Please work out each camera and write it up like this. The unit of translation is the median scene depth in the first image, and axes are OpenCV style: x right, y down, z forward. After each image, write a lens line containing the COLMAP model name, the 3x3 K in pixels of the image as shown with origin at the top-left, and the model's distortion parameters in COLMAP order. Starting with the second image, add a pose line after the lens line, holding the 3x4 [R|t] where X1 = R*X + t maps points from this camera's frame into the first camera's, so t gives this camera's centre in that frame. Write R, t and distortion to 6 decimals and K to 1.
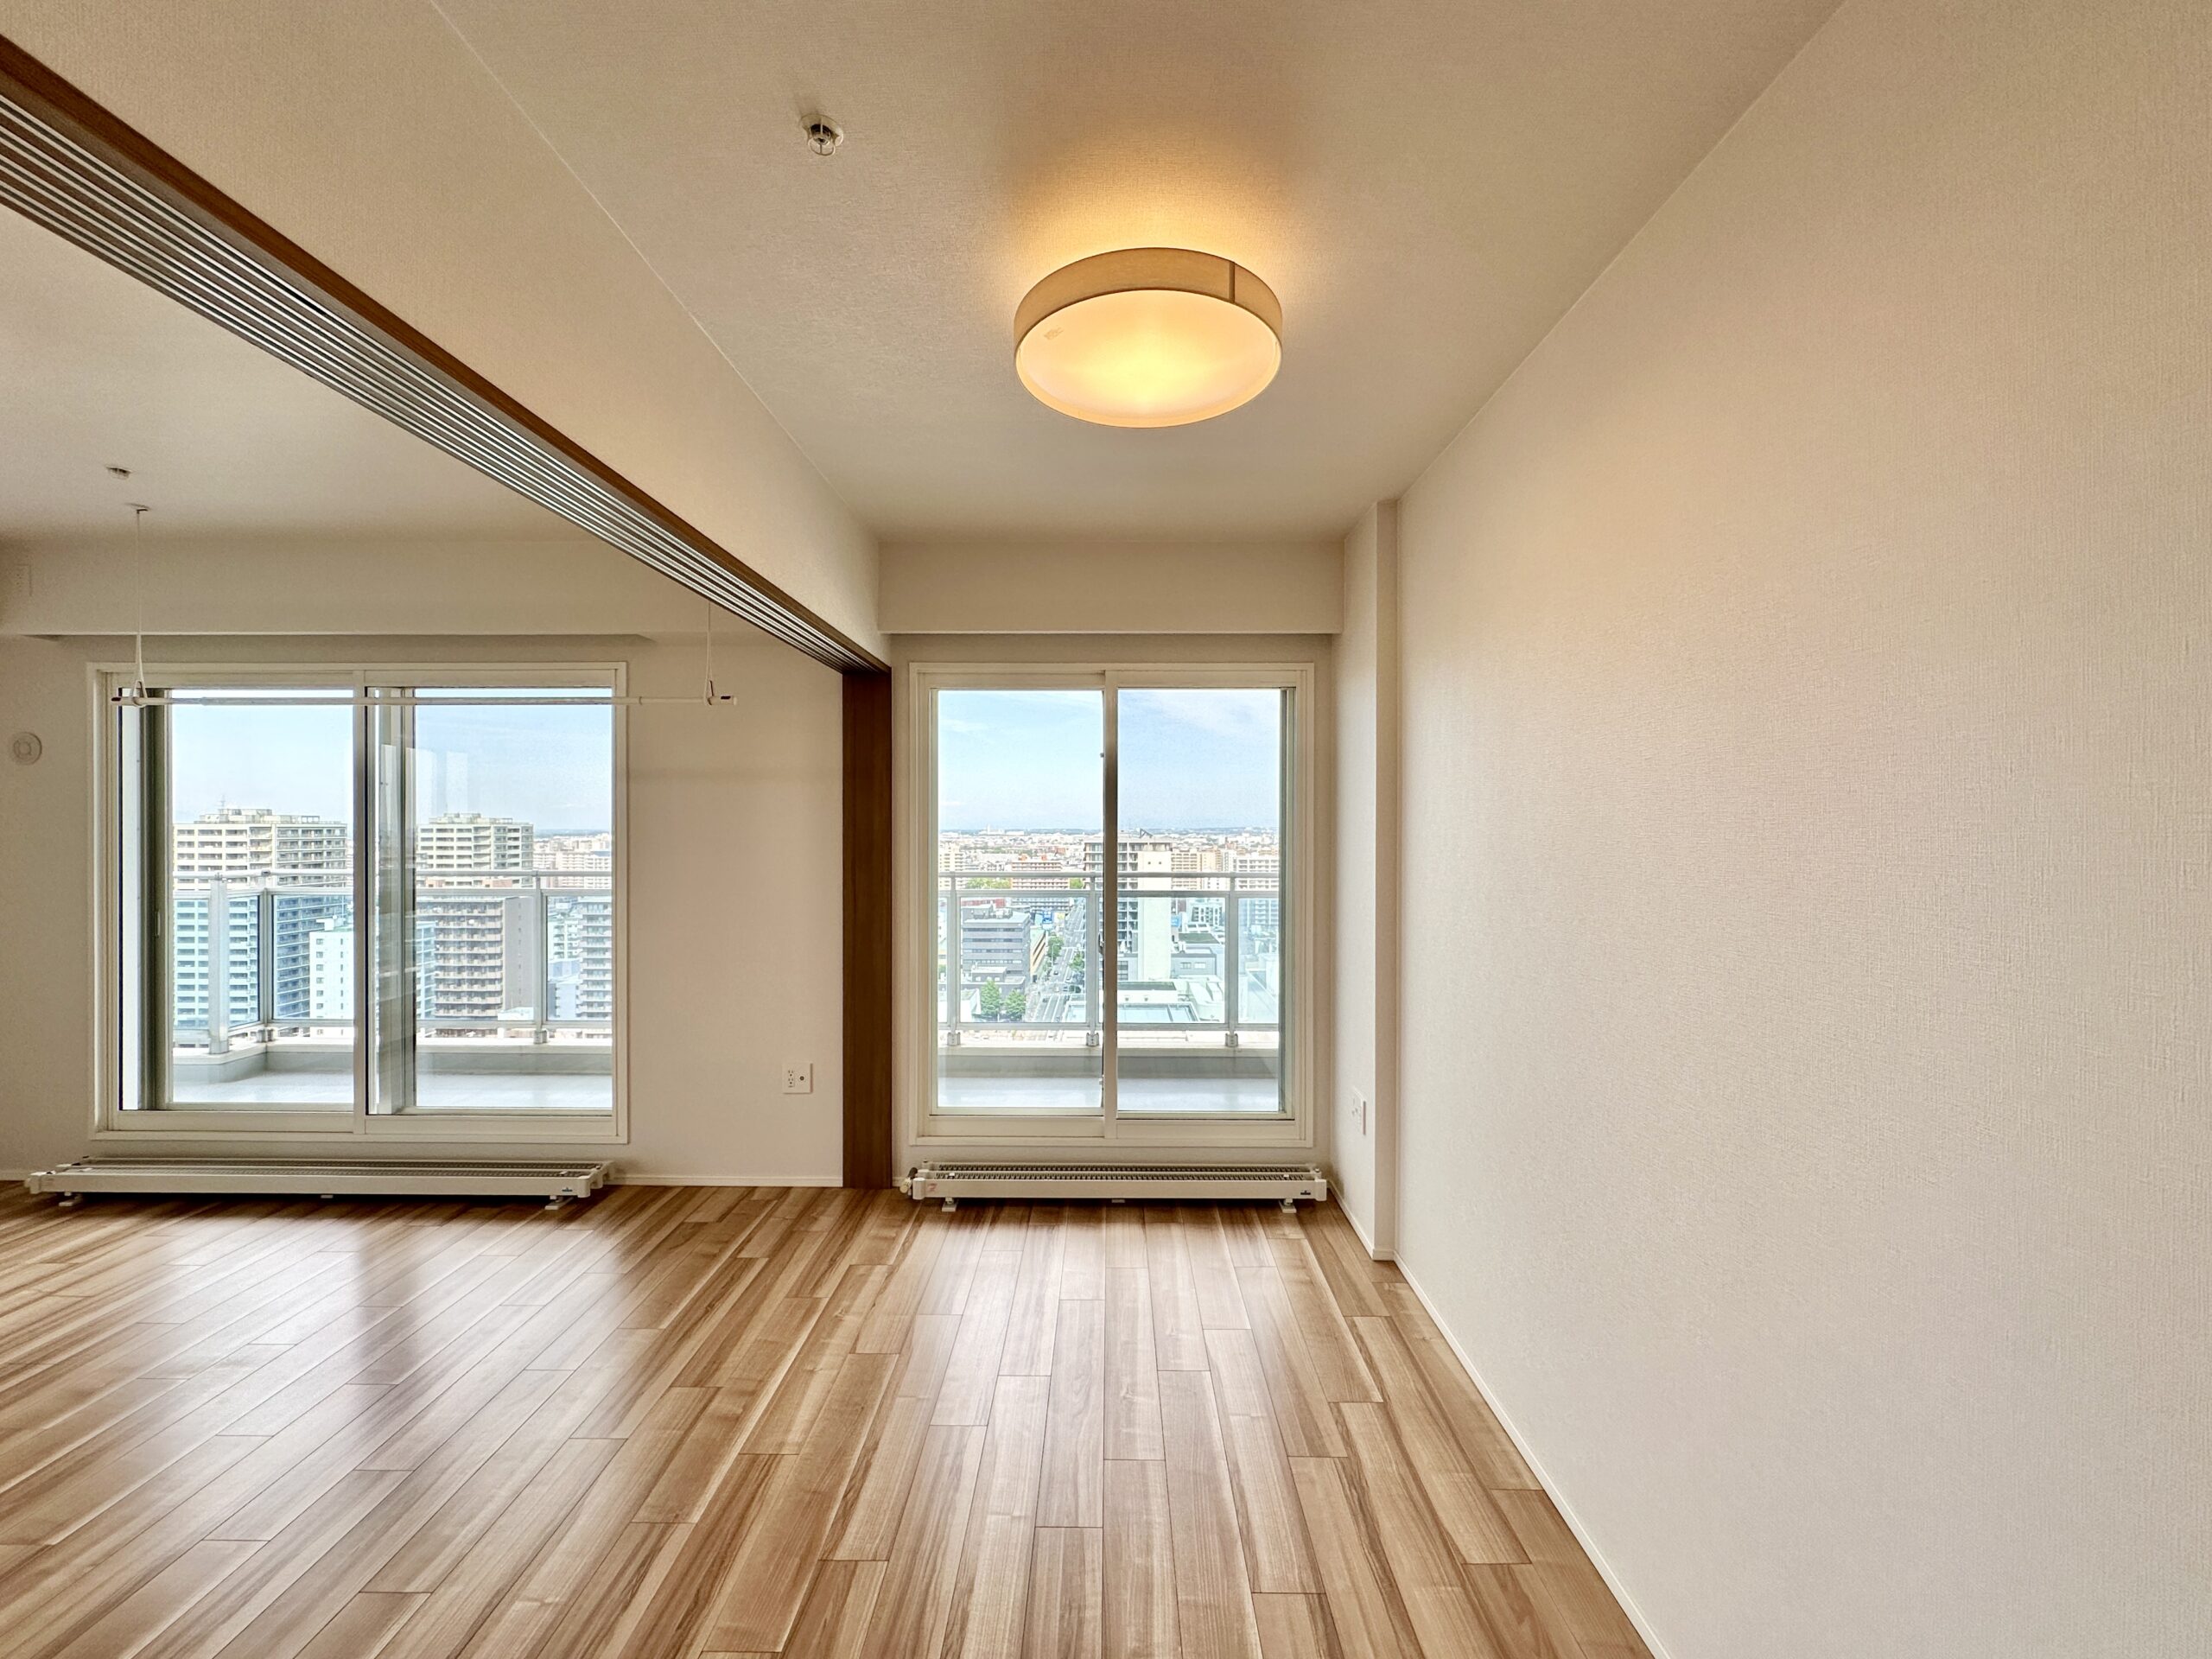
lens RADIAL K [[887.7, 0, 1089.7], [0, 887.7, 817.1], [0, 0, 1]] dist [0.000617, -0.000838]
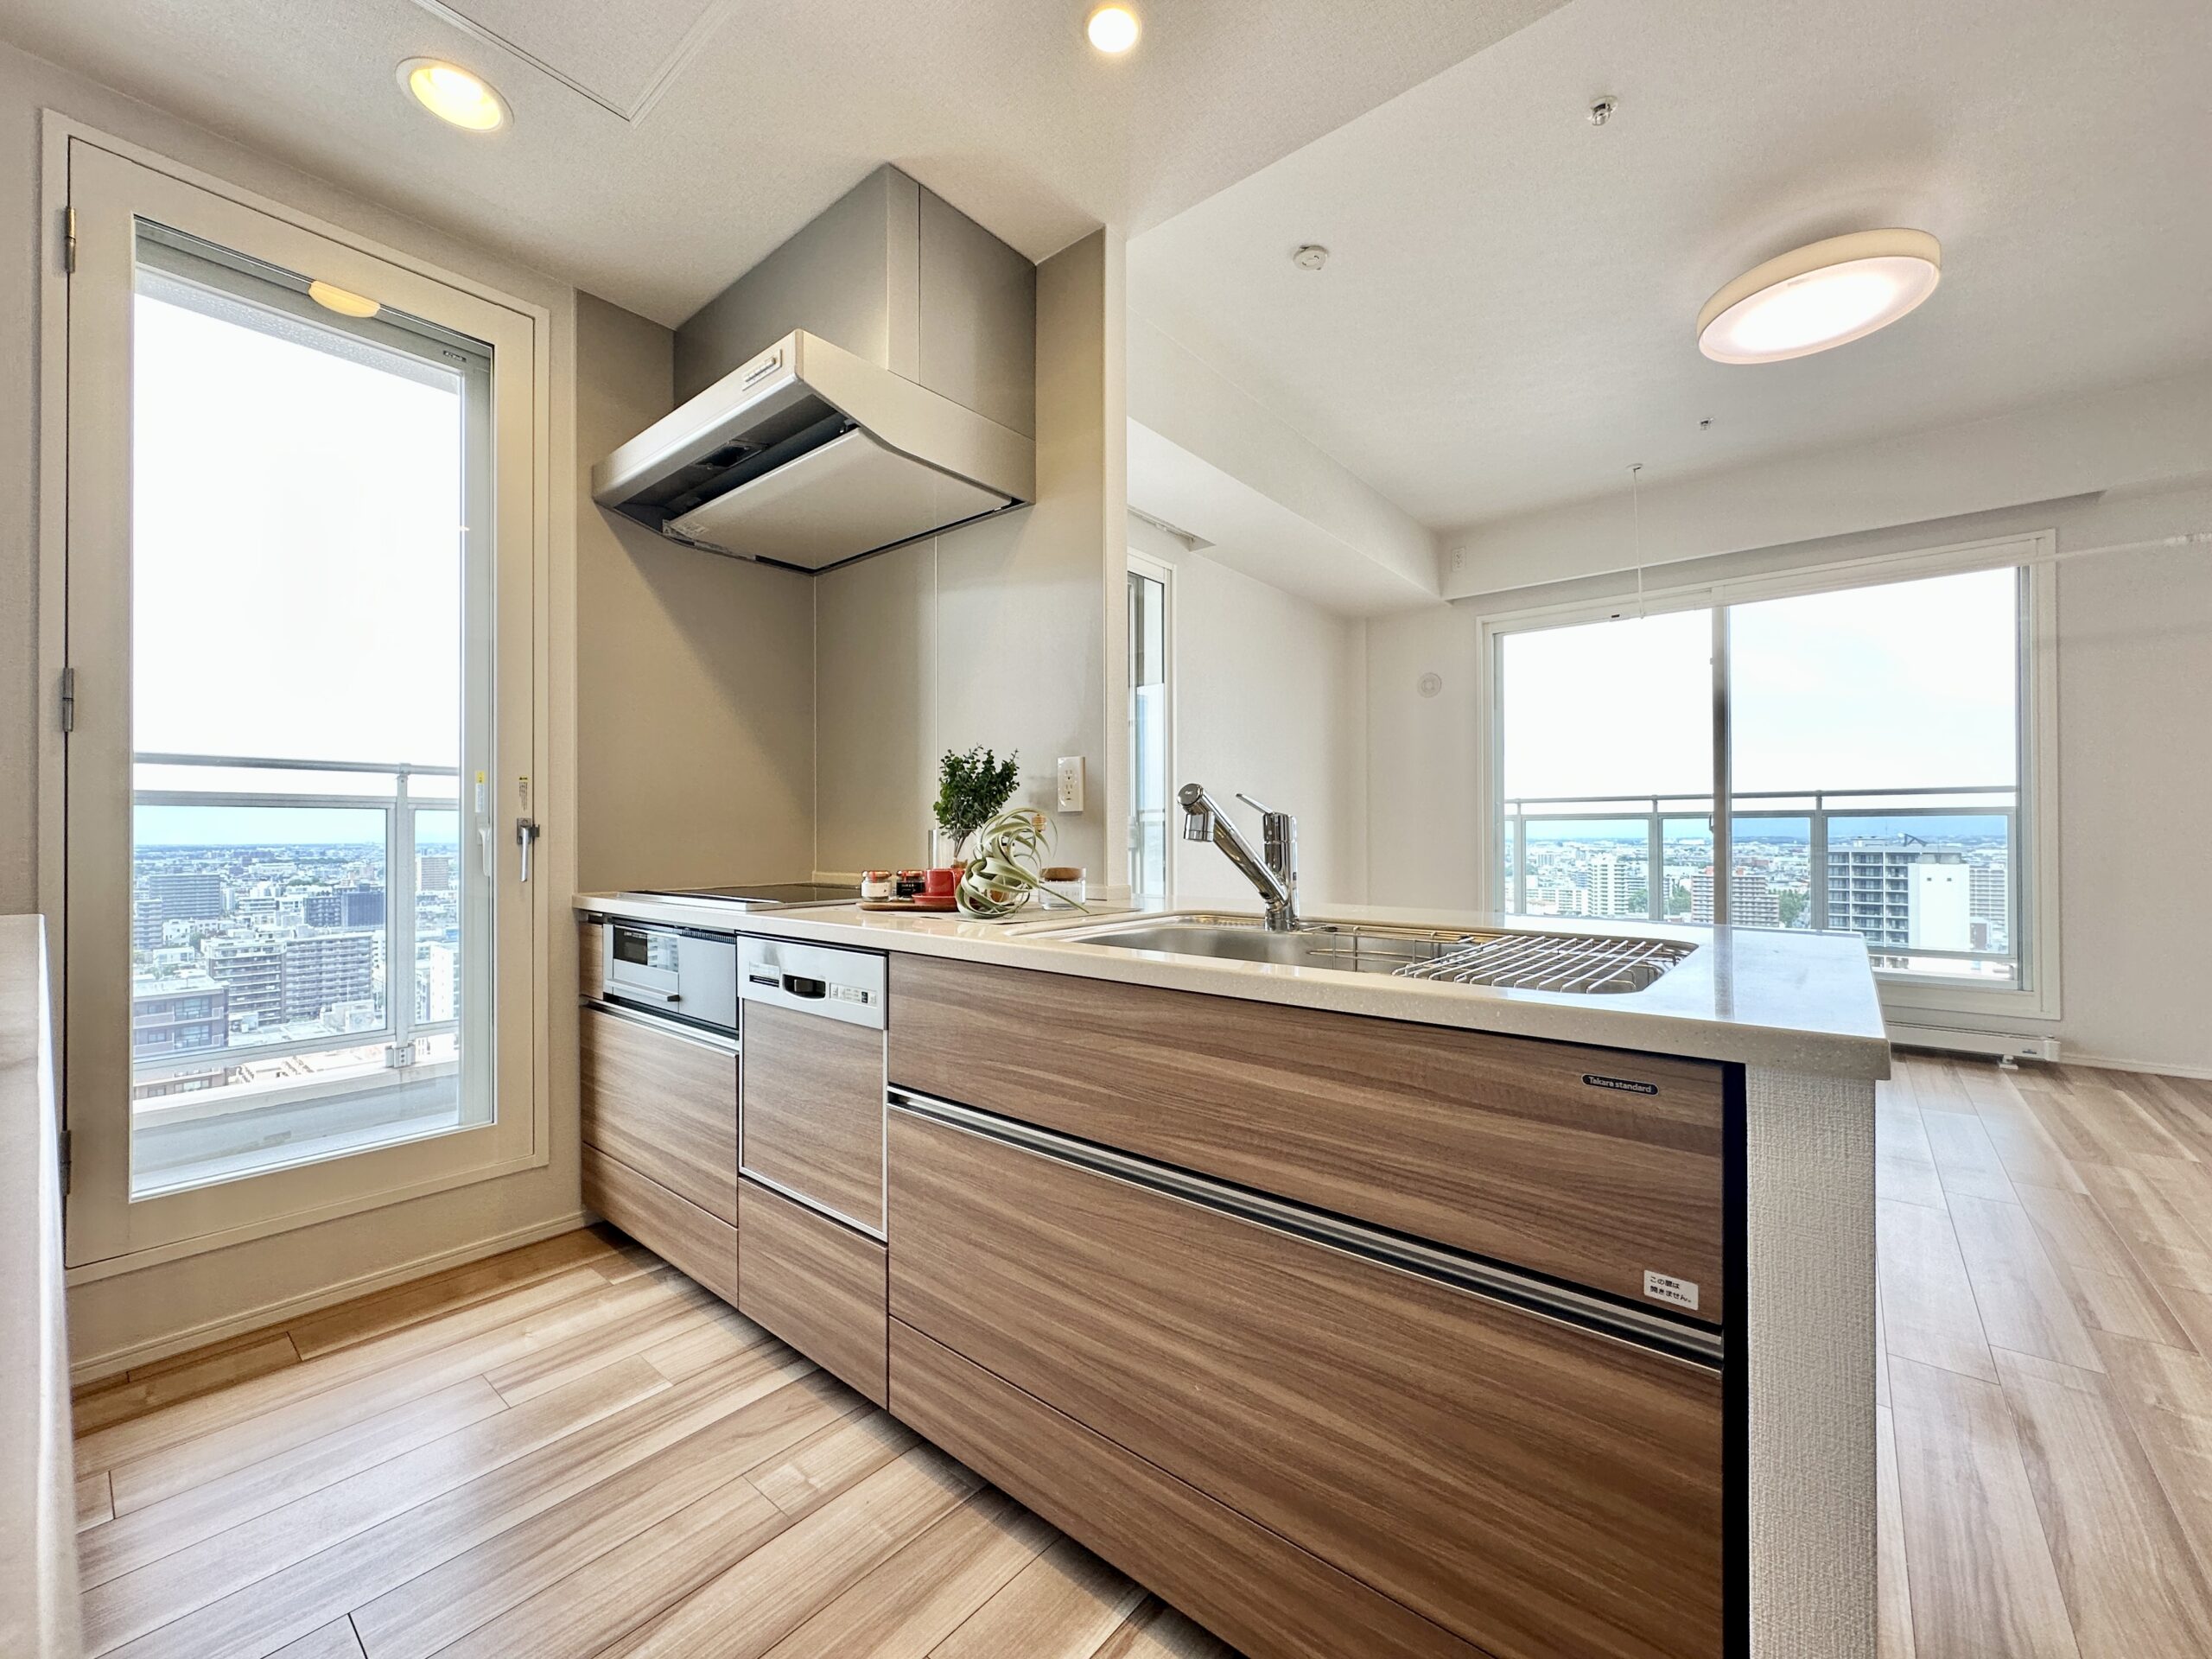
lens RADIAL K [[887.7, 0, 1101.3], [0, 887.7, 832.2], [0, 0, 1]] dist [0.000617, -0.000838]
pose [[0.783044, -0.006325, -0.621934, -0.811269], [0.010336, 0.999943, 0.002843, 0.161088], [0.621881, -0.008654, 0.783064, -0.466889]]
